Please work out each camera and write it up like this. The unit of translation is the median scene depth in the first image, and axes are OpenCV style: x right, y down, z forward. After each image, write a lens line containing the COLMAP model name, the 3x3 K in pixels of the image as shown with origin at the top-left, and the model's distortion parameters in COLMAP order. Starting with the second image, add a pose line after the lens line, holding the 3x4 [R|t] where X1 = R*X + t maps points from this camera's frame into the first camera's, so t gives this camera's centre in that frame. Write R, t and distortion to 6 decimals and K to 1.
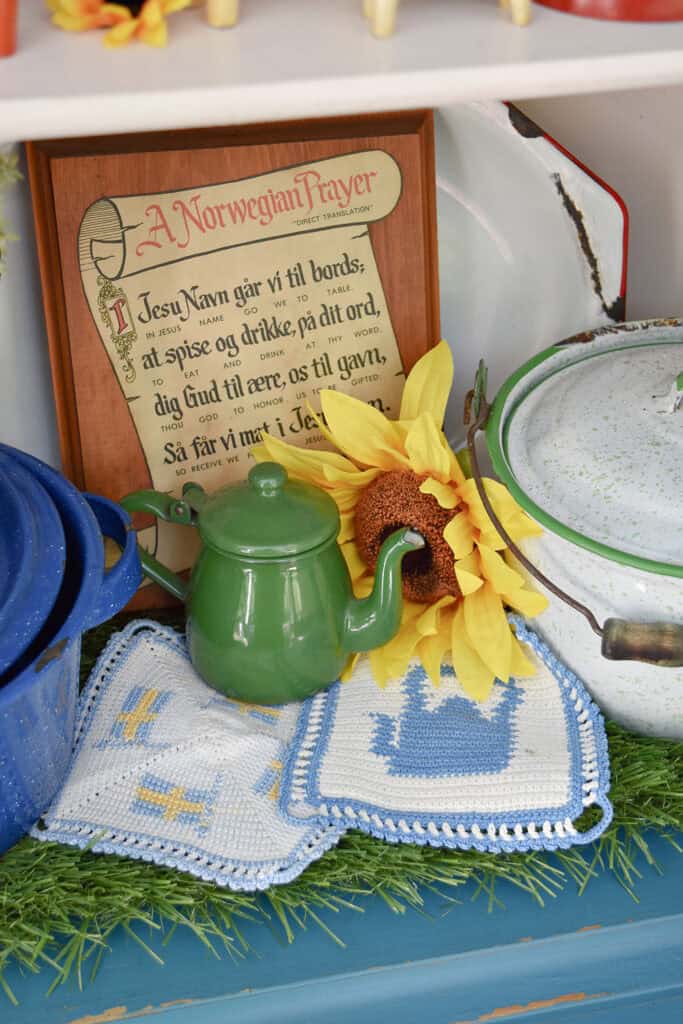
lens RADIAL K [[1567.2, 0, 341.5], [0, 1567.2, 512.0], [0, 0, 1]] dist [-0.006339, -0.010216]
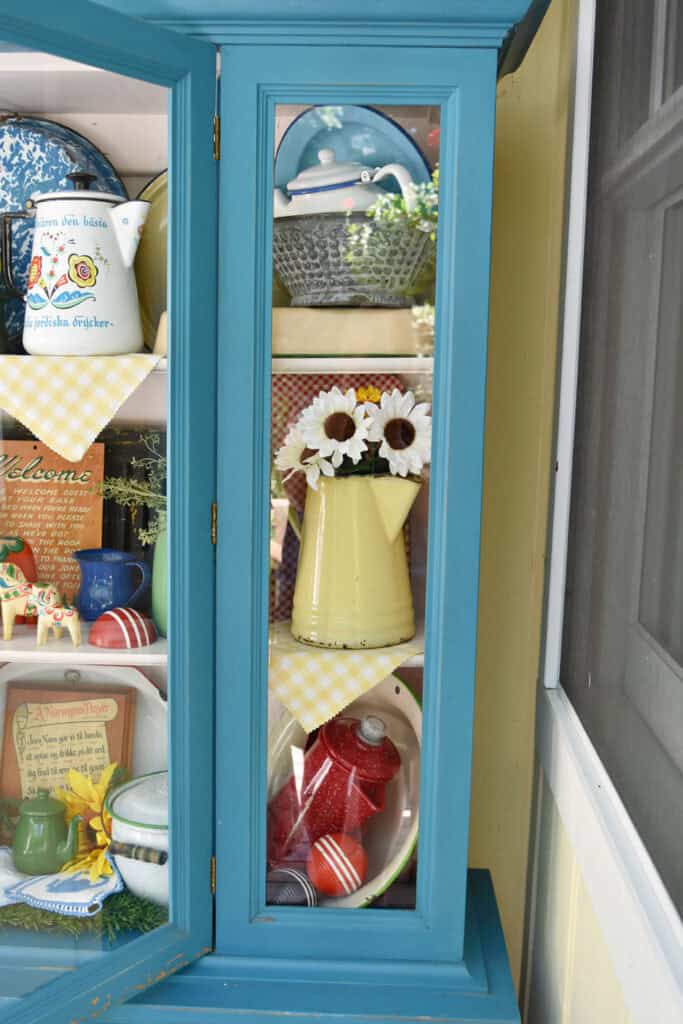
lens RADIAL K [[1102.8, 0, 341.5], [0, 1102.8, 512.0], [0, 0, 1]] dist [-0.078007, -0.003630]
pose [[0.969413, 0.048091, -0.240678, 0.956062], [-0.160456, 0.866214, -0.473209, 0.396568], [0.185722, 0.497353, 0.847436, -0.918670]]
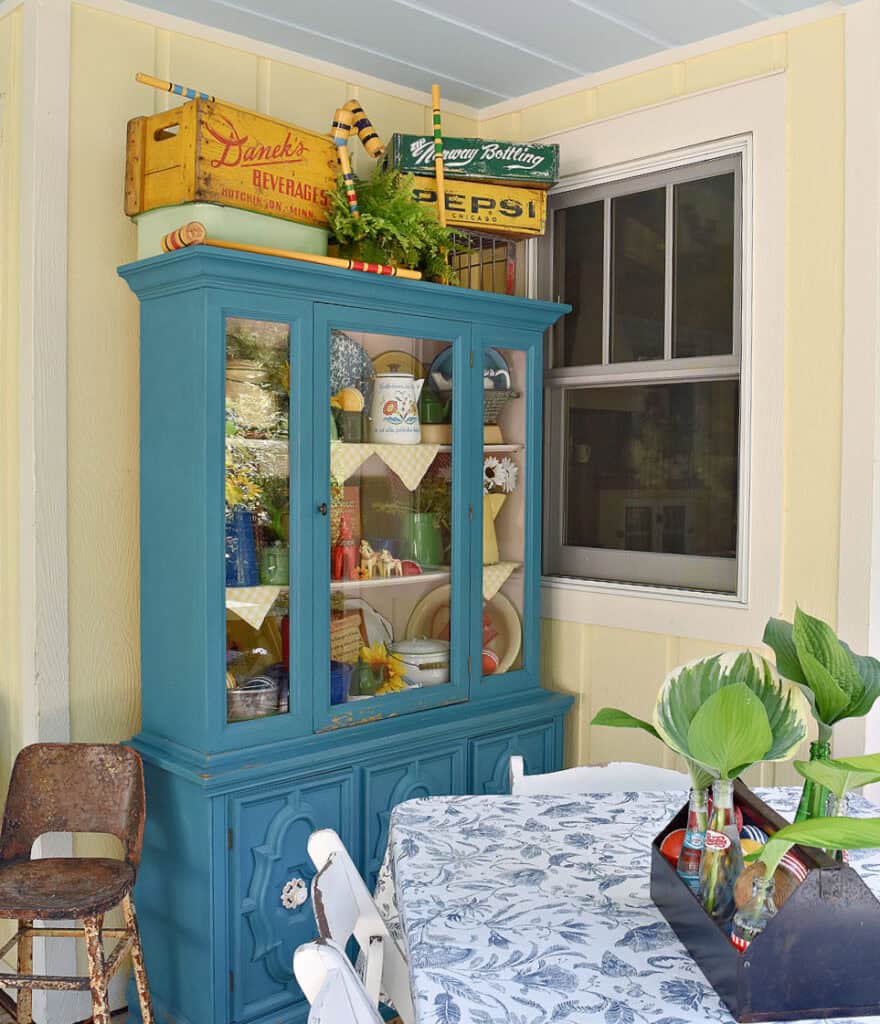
lens RADIAL K [[1088.5, 0, 441.4], [0, 1088.5, 494.6], [0, 0, 1]] dist [-0.085433, 0.010307]
pose [[0.854709, -0.013418, 0.518933, -1.894435], [0.309358, 0.815925, -0.488430, 1.565024], [-0.416857, 0.578001, 0.701530, -2.392670]]
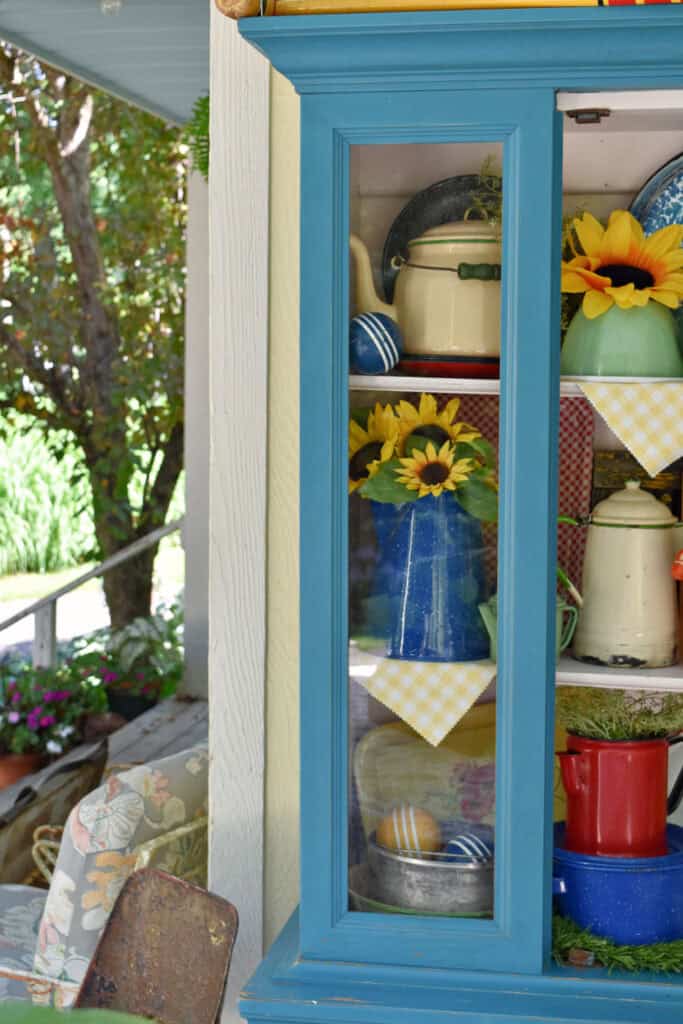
lens RADIAL K [[1711.3, 0, 341.5], [0, 1711.3, 512.0], [0, 0, 1]] dist [0.015271, 0.006996]
pose [[0.919714, 0.031739, -0.391303, 0.402869], [-0.235944, 0.841322, -0.486321, 1.123952], [0.313777, 0.539602, 0.781264, -1.933505]]
